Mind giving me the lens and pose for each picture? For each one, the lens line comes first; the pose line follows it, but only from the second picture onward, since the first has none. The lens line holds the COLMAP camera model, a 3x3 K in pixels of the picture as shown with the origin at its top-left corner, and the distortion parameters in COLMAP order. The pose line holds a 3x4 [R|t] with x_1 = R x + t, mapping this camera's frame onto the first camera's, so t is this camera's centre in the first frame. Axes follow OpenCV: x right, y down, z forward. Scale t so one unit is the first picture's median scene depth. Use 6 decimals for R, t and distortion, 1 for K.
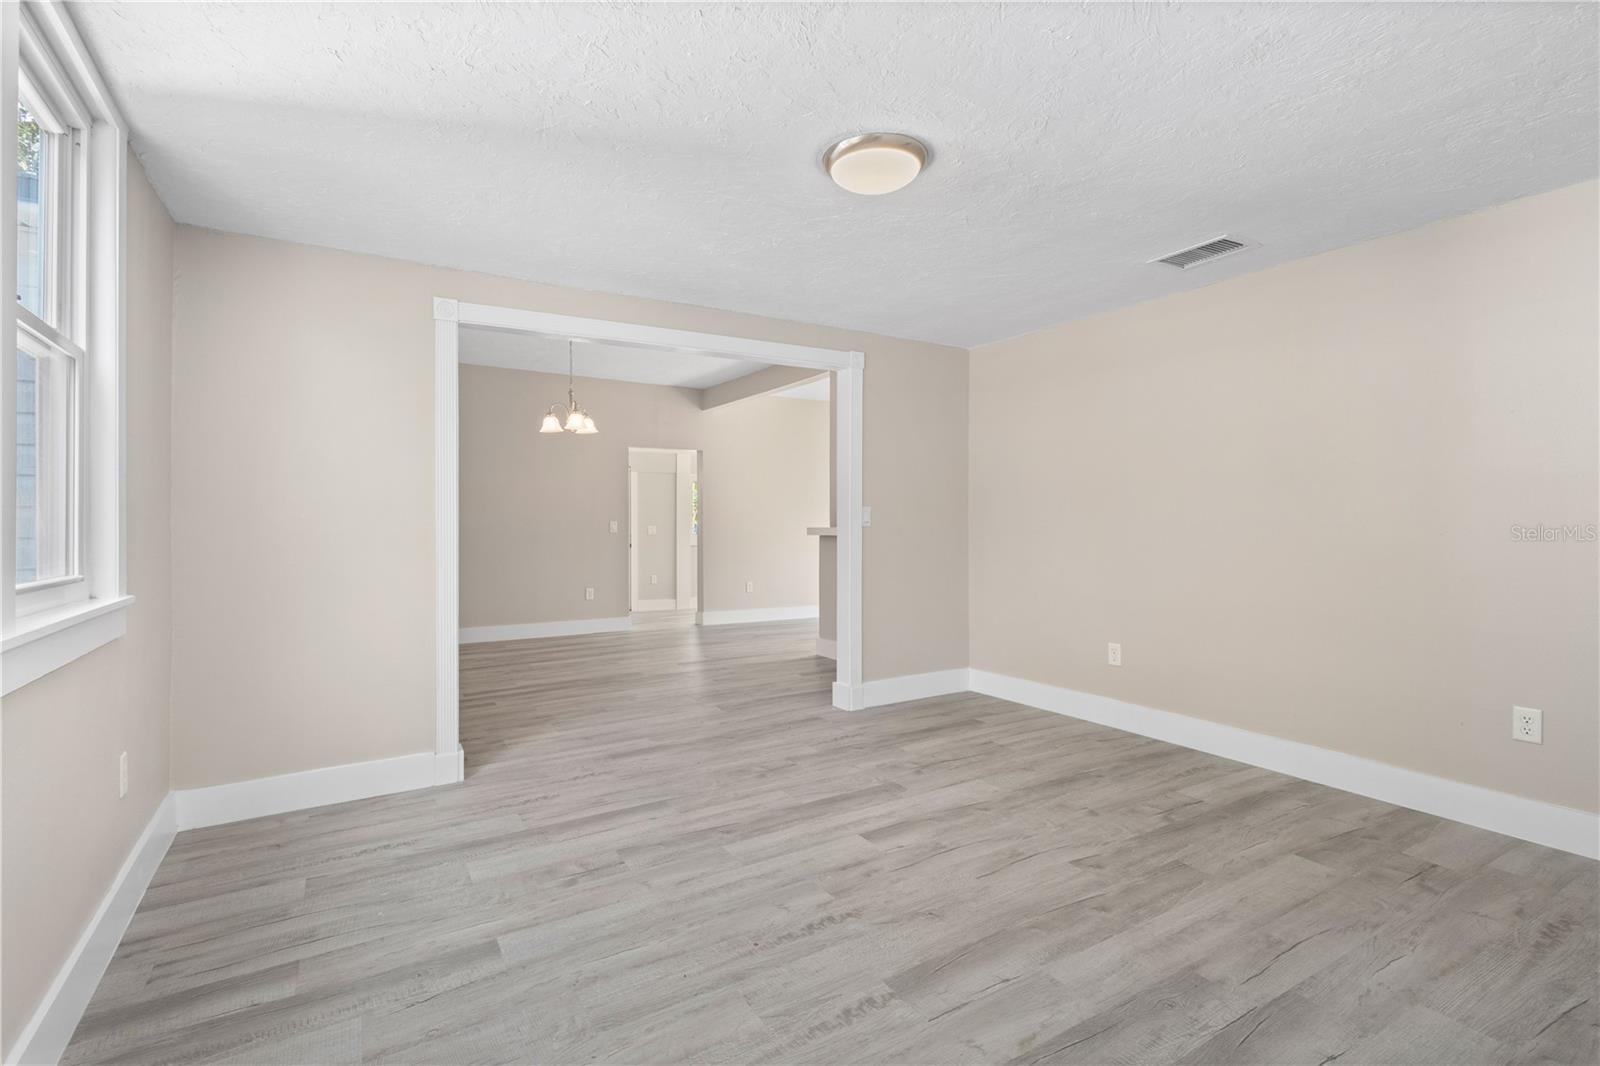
lens RADIAL K [[738.0, 0, 800.9], [0, 738.0, 524.4], [0, 0, 1]] dist [0.016361, -0.002105]
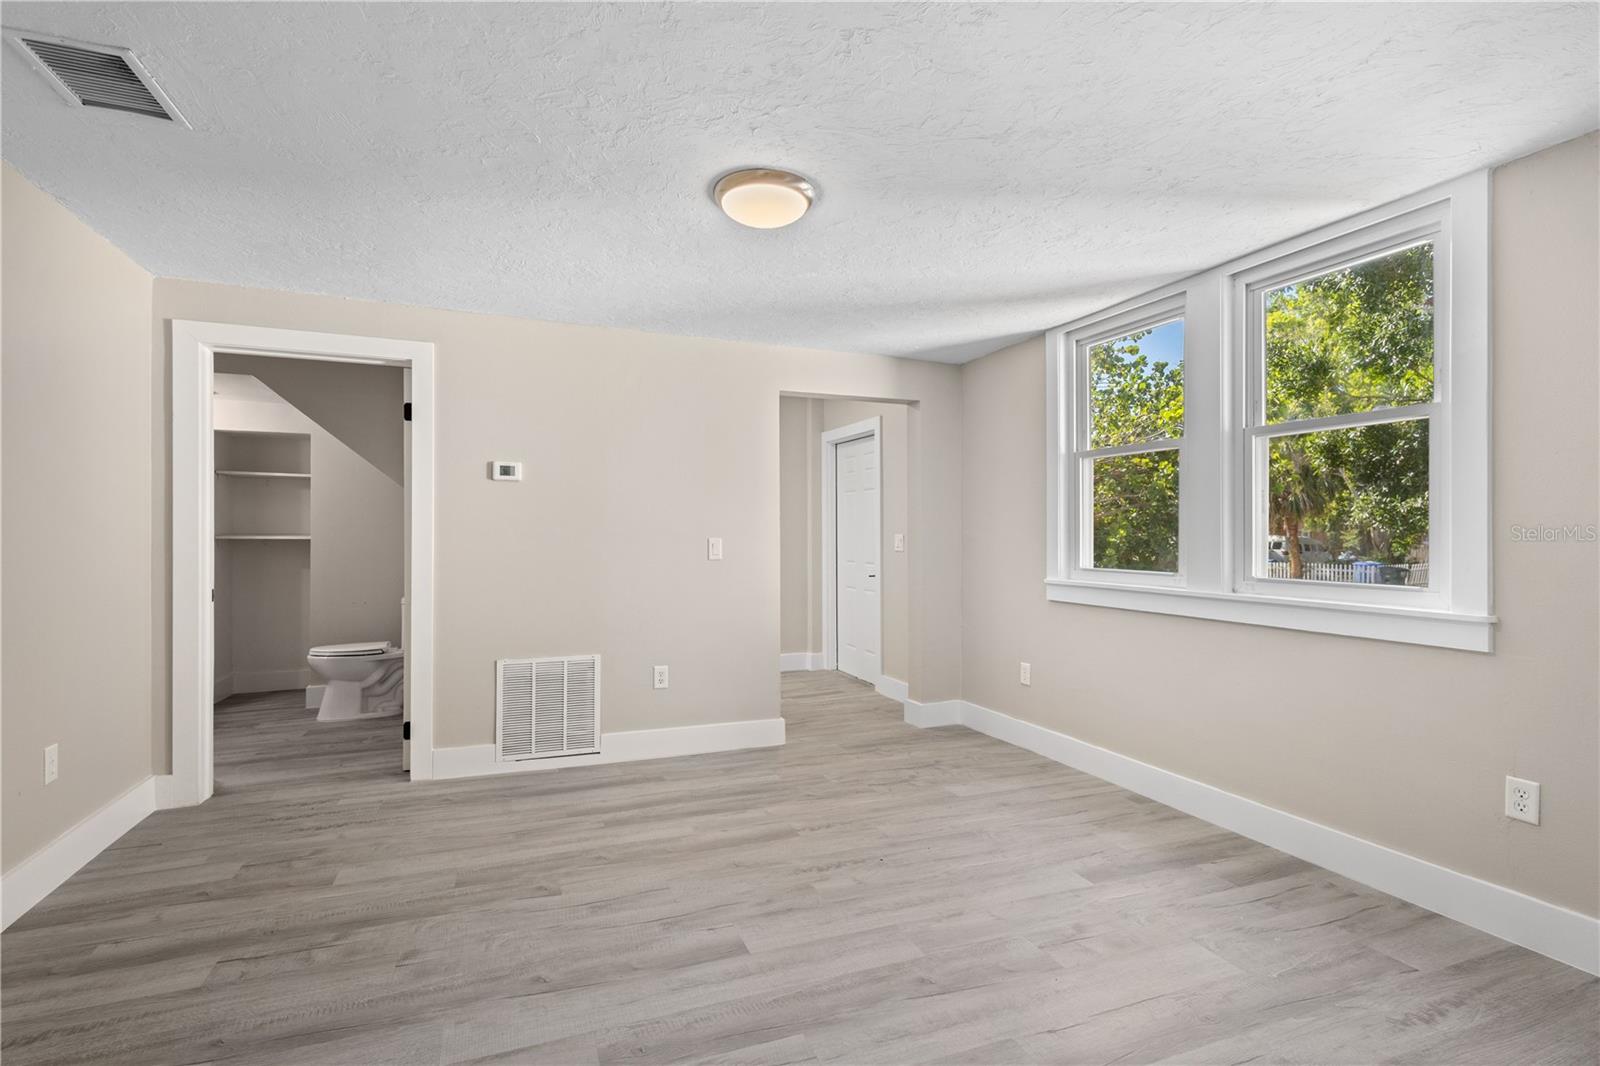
lens RADIAL K [[738.0, 0, 794.7], [0, 738.0, 532.9], [0, 0, 1]] dist [0.016361, -0.002105]
pose [[-0.985292, 0.002123, 0.170867, -0.112115], [0.001872, 0.999997, -0.001630, -0.018587], [-0.170870, -0.001287, -0.985293, 1.935484]]
